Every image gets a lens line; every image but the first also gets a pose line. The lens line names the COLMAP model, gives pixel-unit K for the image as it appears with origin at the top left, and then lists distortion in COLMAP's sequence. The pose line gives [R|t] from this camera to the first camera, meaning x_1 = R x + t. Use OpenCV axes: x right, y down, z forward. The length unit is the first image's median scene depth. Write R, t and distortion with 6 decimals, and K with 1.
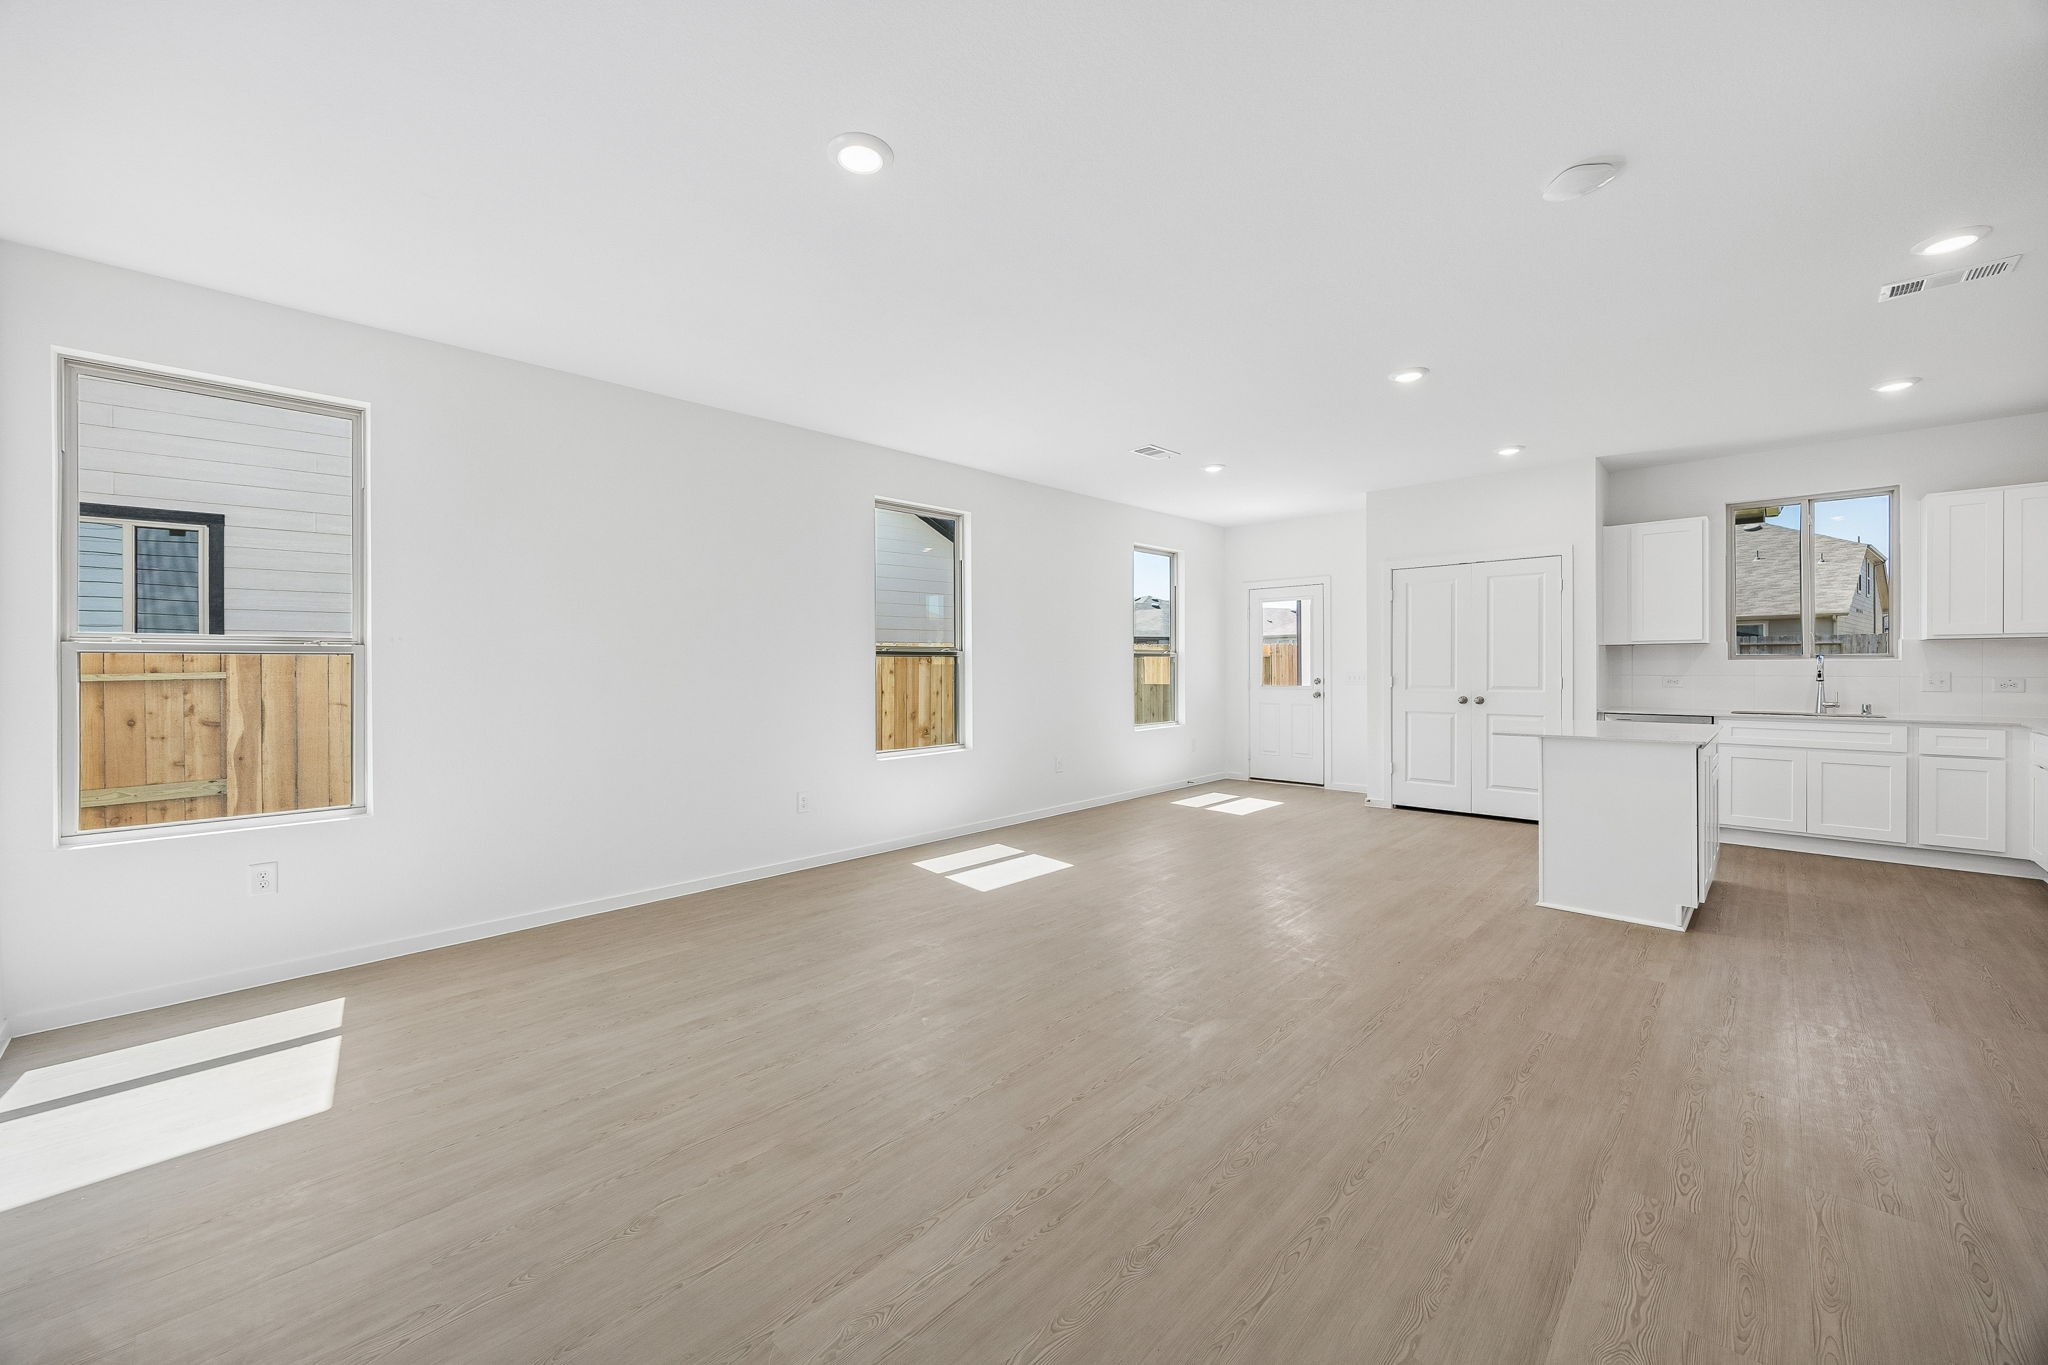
lens RADIAL K [[786.1, 0, 1020.1], [0, 786.1, 671.1], [0, 0, 1]] dist [-0.001784, -0.000093]
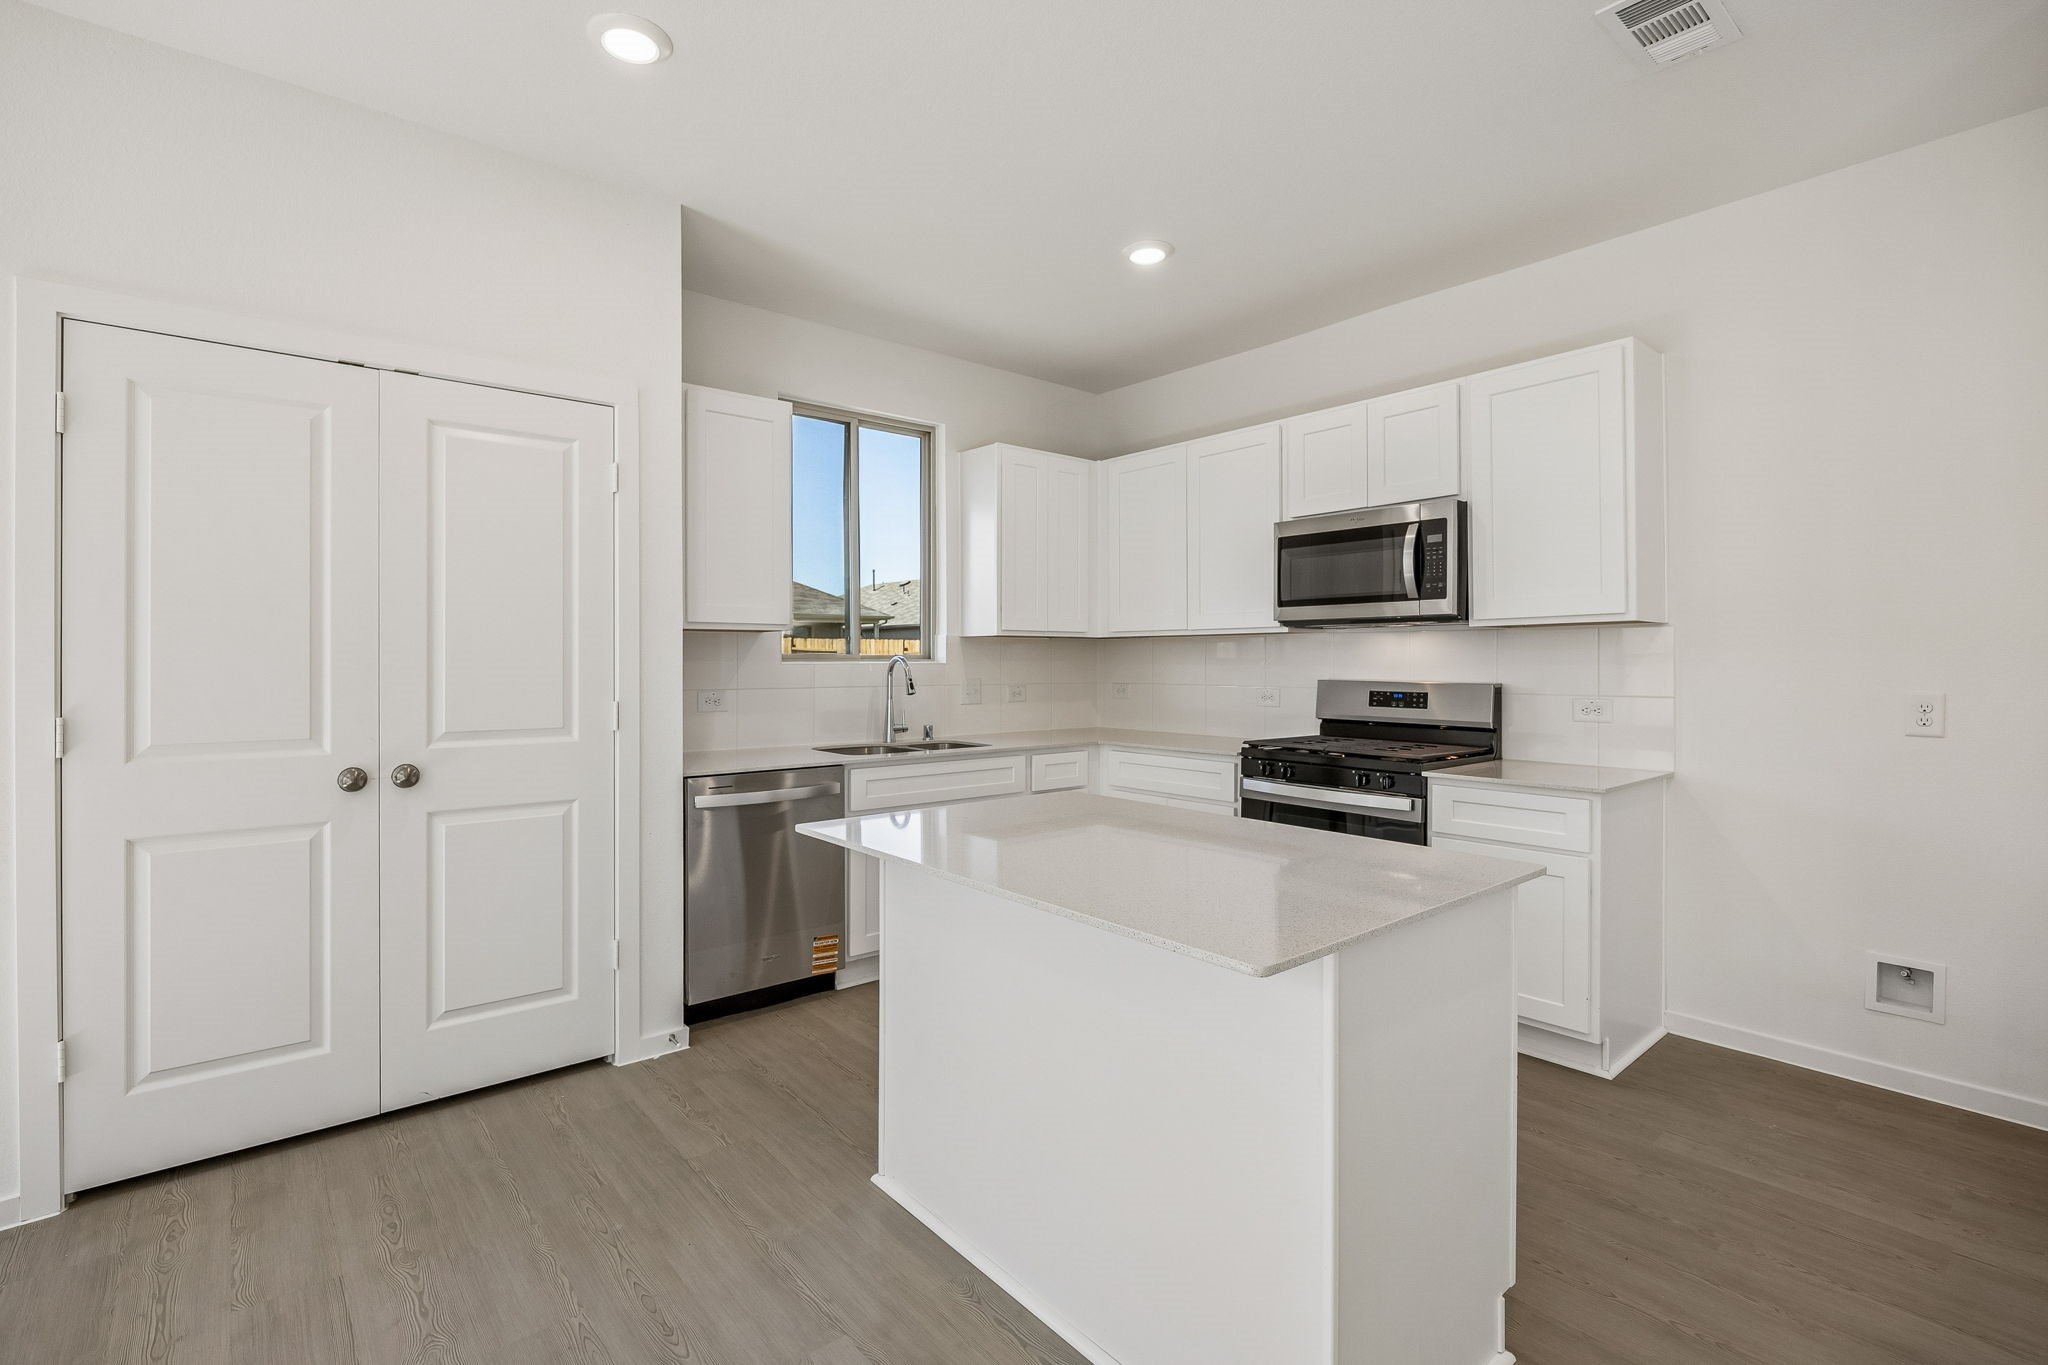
lens RADIAL K [[941.6, 0, 1025.9], [0, 941.6, 669.8], [0, 0, 1]] dist [-0.003355, -0.000237]
pose [[0.088233, -0.004069, 0.996092, 0.252809], [0.006708, 0.999971, 0.003491, -0.010346], [-0.996077, 0.006373, 0.088258, 0.871912]]
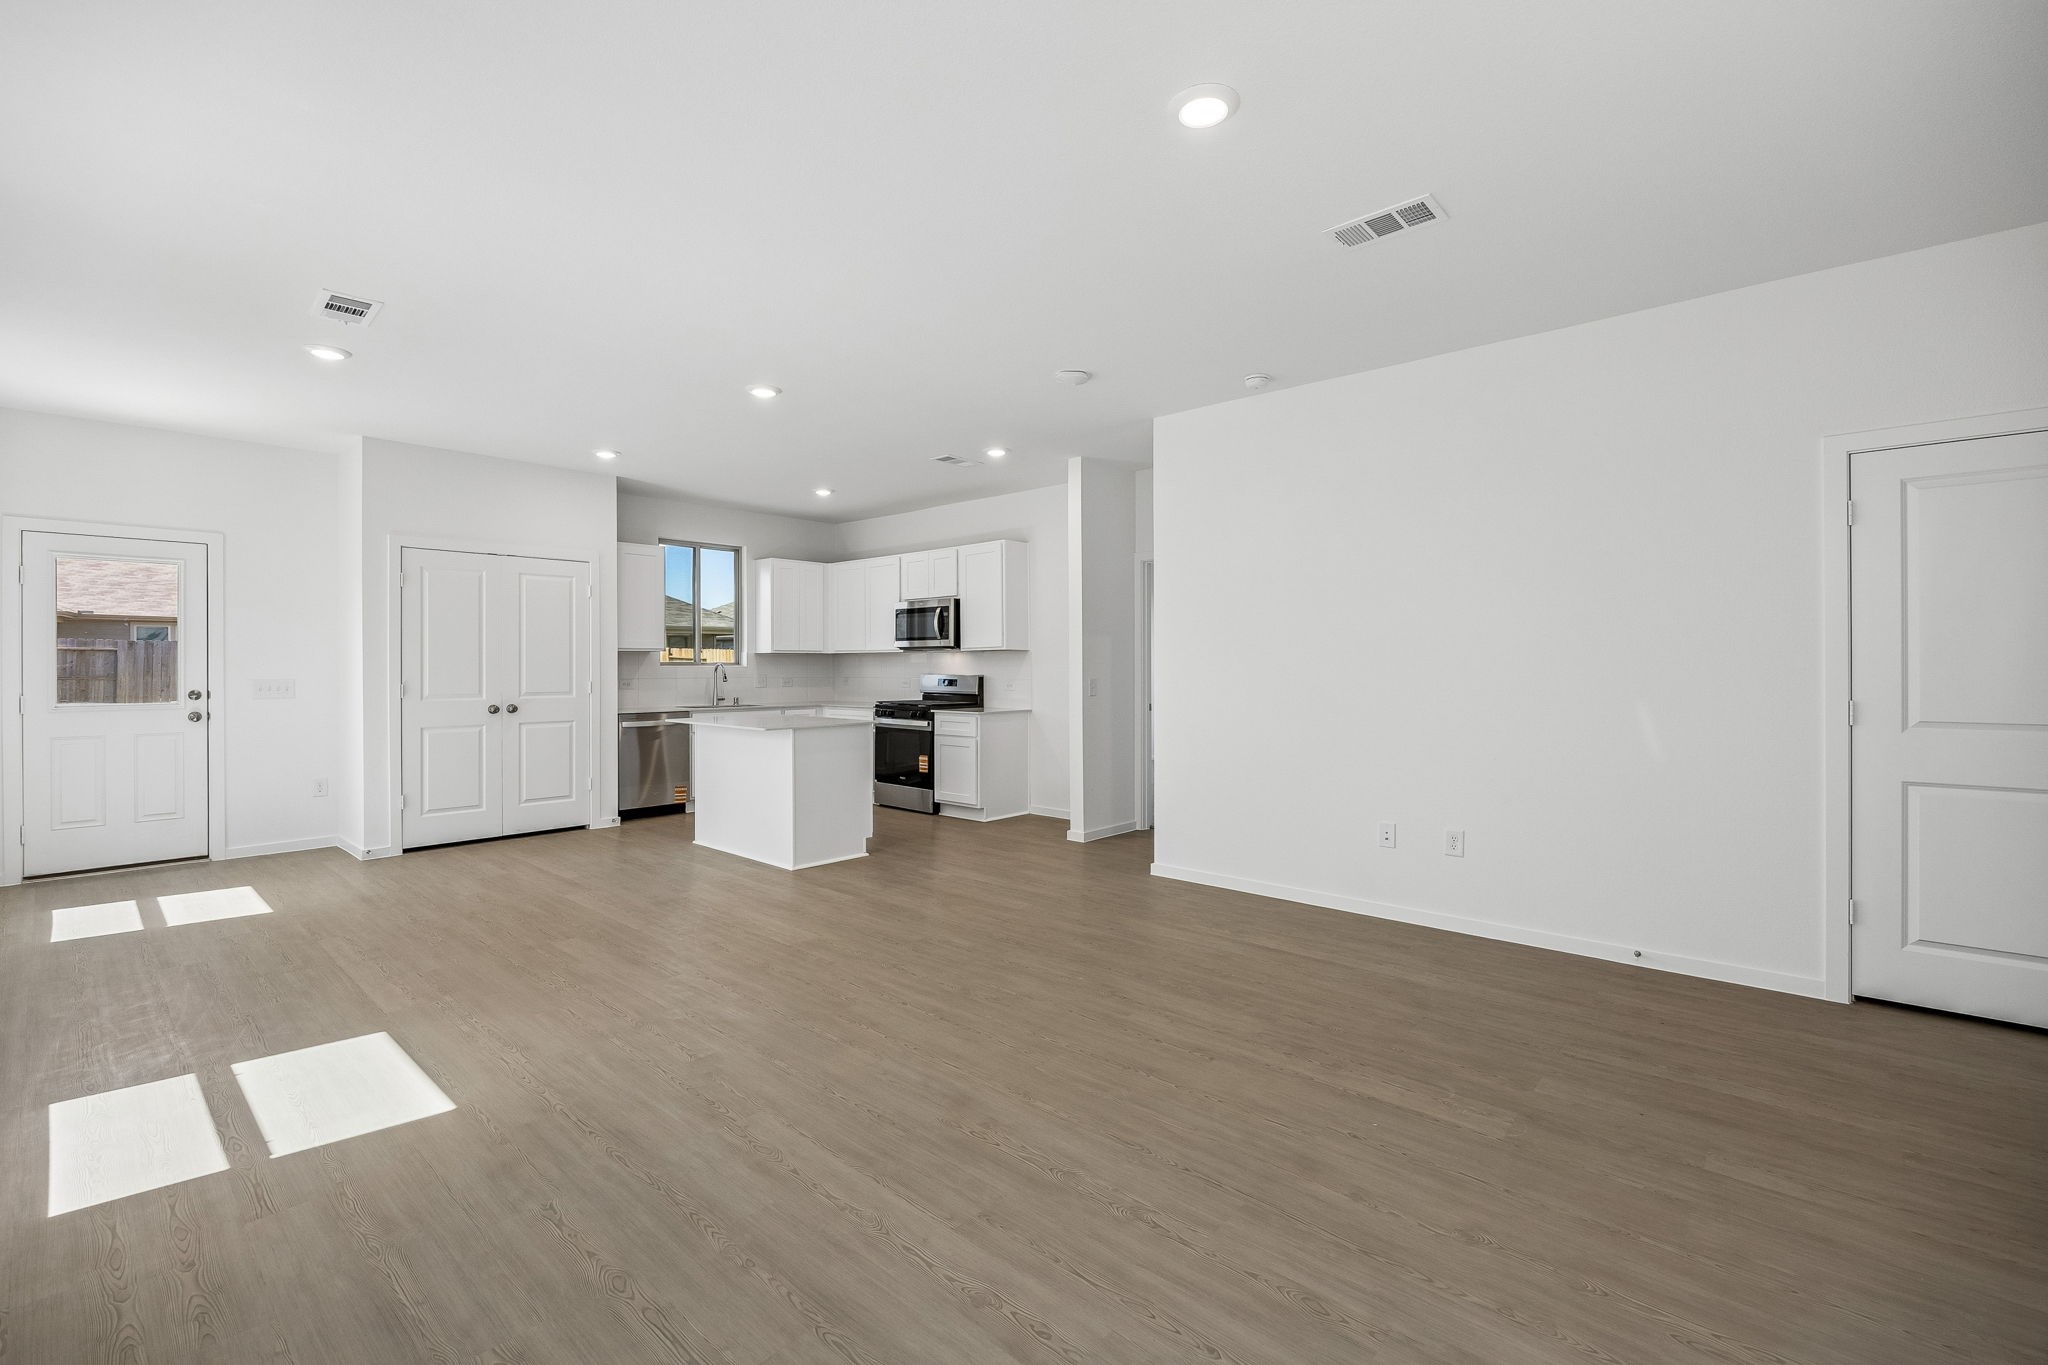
lens RADIAL K [[881.5, 0, 1016.9], [0, 881.5, 674.2], [0, 0, 1]] dist [-0.003009, -0.000247]
pose [[-0.043089, -0.002895, 0.999067, -0.562144], [0.007752, 0.999965, 0.003232, -0.001027], [-0.999041, 0.007884, -0.043065, 0.583233]]
